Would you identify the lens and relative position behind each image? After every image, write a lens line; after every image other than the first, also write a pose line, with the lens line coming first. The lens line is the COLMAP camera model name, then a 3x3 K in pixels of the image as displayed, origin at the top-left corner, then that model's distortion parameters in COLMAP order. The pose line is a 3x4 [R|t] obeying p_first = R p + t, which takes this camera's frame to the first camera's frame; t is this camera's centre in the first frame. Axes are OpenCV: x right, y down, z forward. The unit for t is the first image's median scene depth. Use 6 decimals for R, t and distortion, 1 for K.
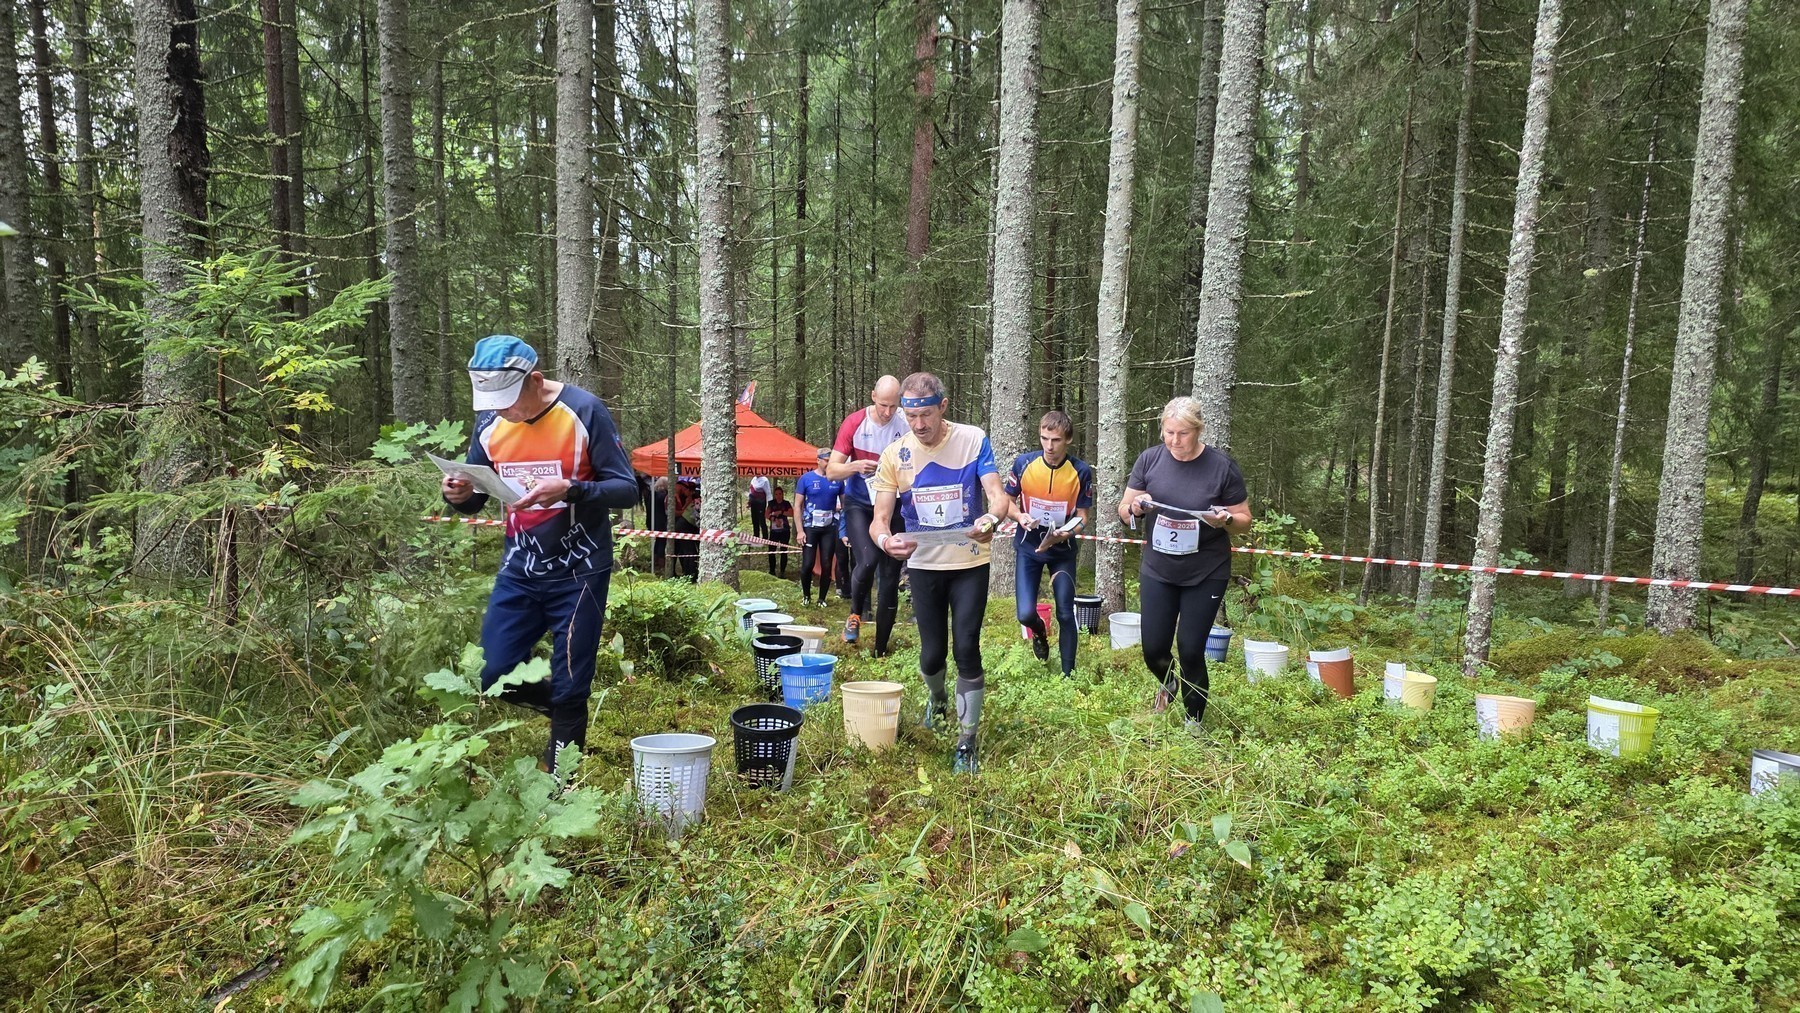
lens RADIAL K [[1194.7, 0, 879.0], [0, 1194.7, 503.8], [0, 0, 1]] dist [0.058226, -0.064895]
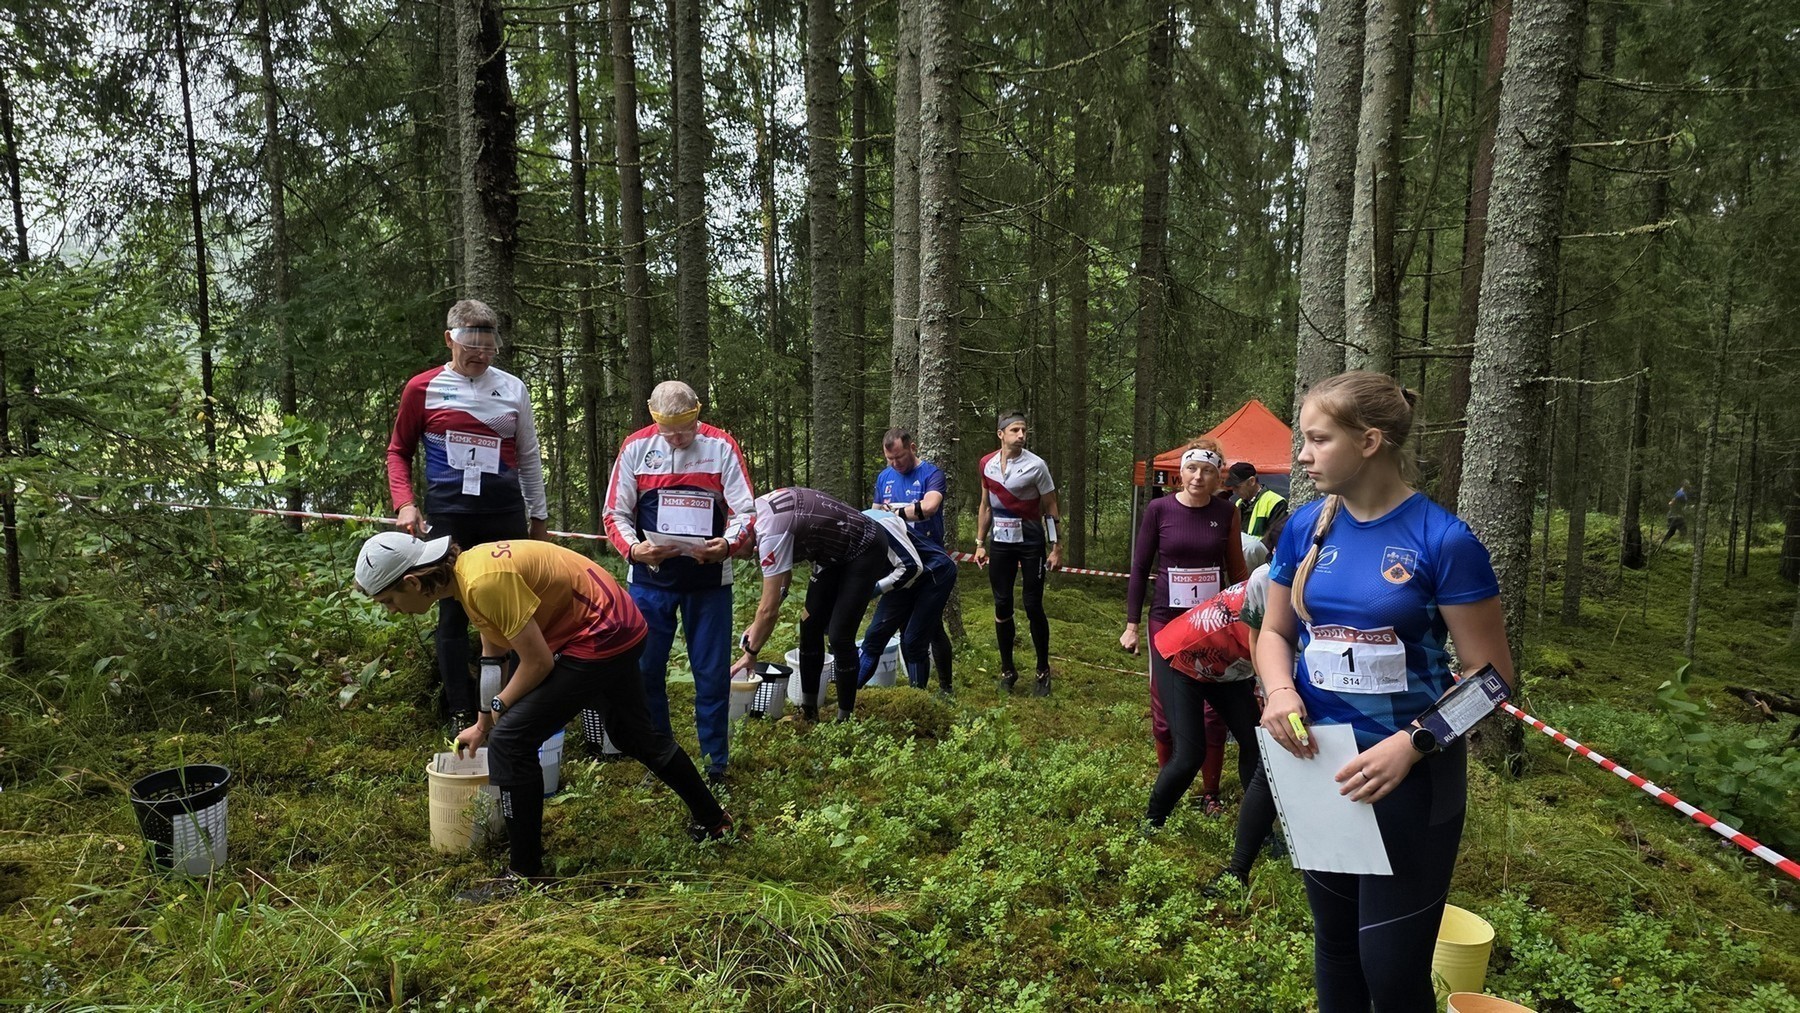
lens RADIAL K [[1176.3, 0, 899.4], [0, 1176.3, 487.2], [0, 0, 1]] dist [0.048497, -0.047004]
pose [[0.824807, 0.047099, -0.563450, 0.377022], [-0.044249, 0.998845, 0.018719, -0.041601], [0.563681, 0.009492, 0.825938, 0.311141]]
